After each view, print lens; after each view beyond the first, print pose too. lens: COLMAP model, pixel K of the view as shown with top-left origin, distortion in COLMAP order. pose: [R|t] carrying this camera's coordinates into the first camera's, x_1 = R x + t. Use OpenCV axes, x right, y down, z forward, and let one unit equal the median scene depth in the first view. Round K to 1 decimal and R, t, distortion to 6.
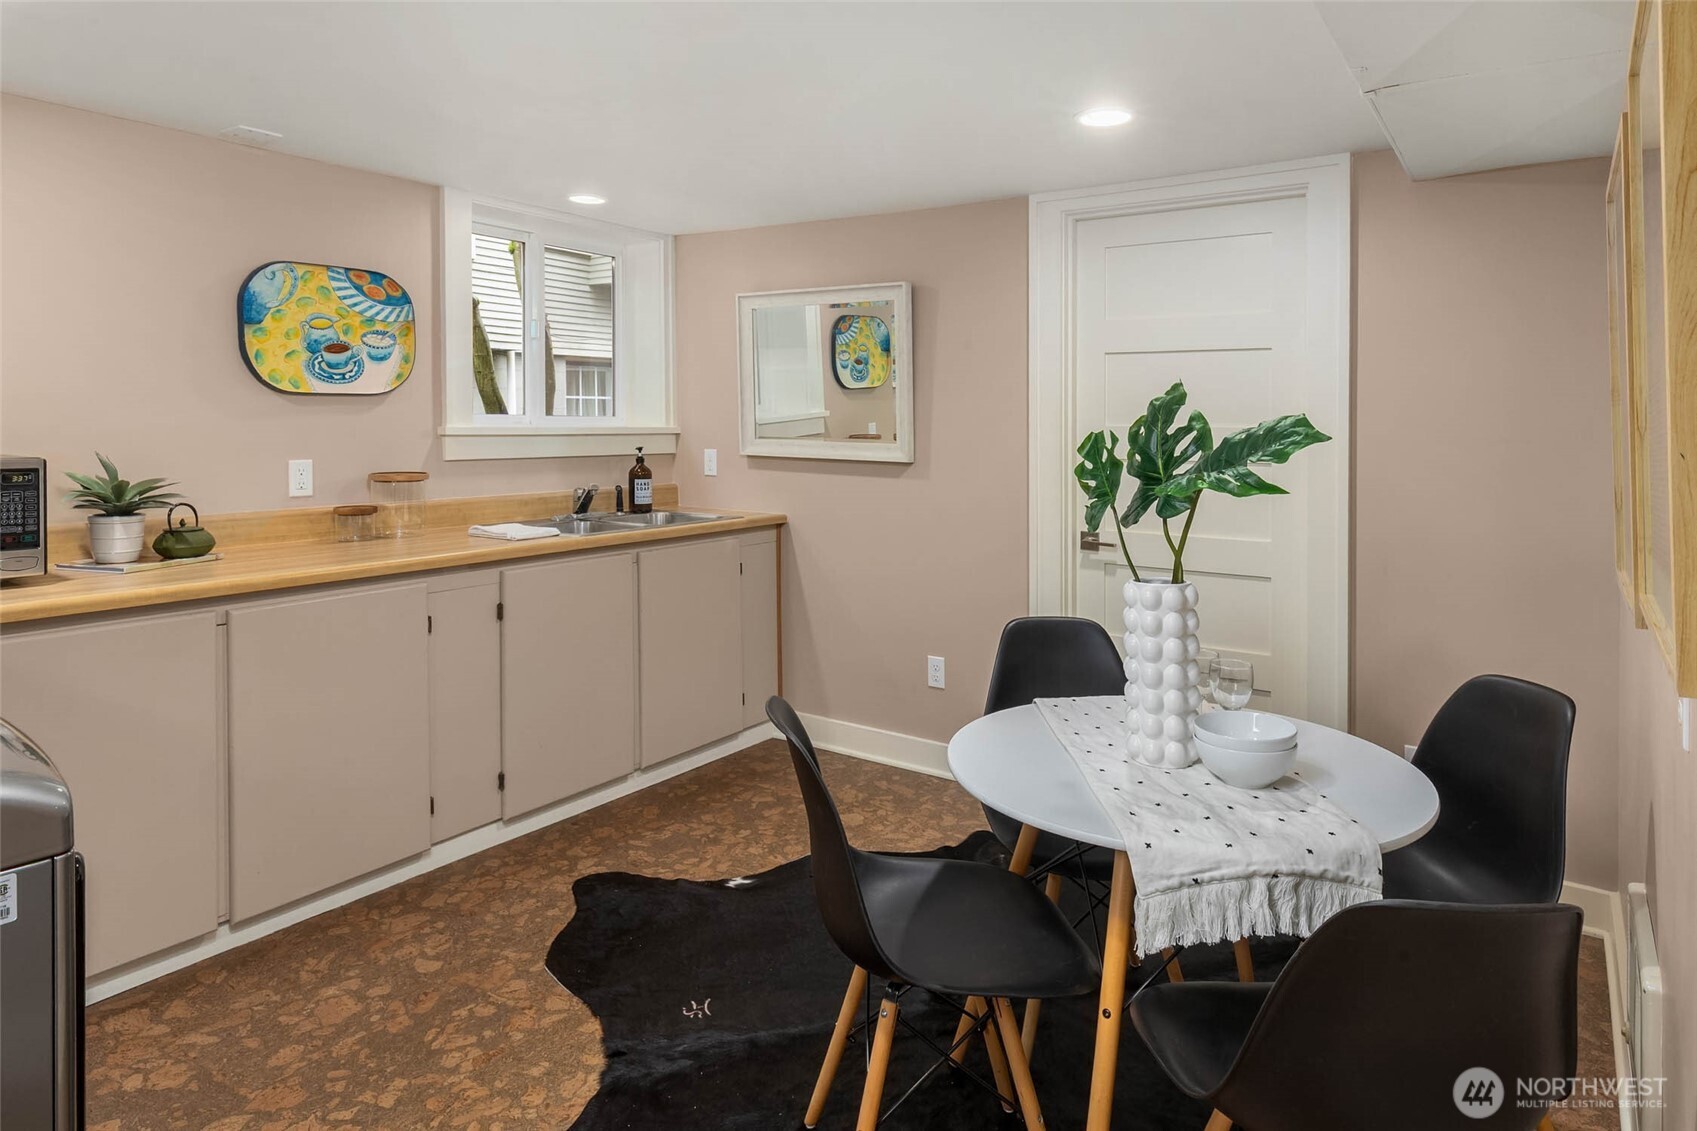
lens RADIAL K [[1000.1, 0, 848.5], [0, 1000.1, 565.5], [0, 0, 1]] dist [-0.002094, -0.000740]
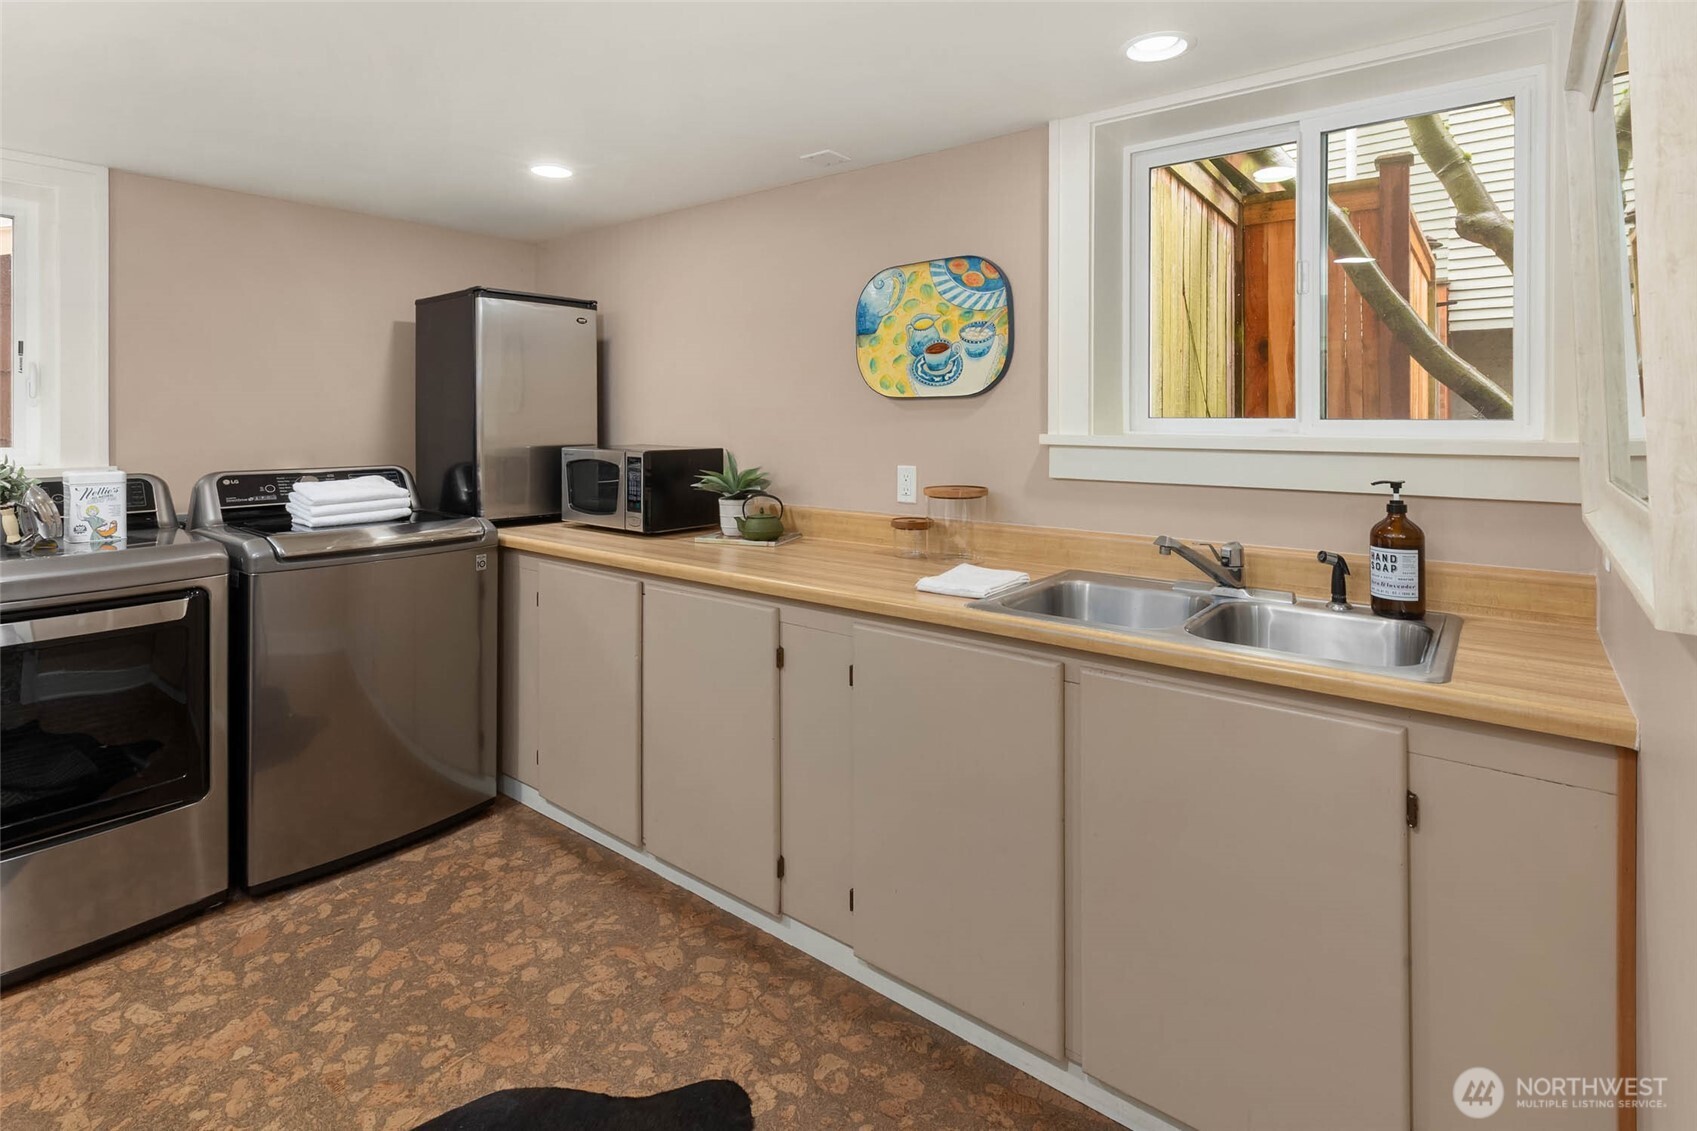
lens RADIAL K [[842.7, 0, 847.7], [0, 842.7, 461.9], [0, 0, 1]] dist [0.009090, -0.000459]
pose [[-0.053256, 0.044050, -0.997609, 0.274573], [-0.143749, 0.988283, 0.051312, -0.143217], [0.988180, 0.146138, -0.046299, 0.979559]]
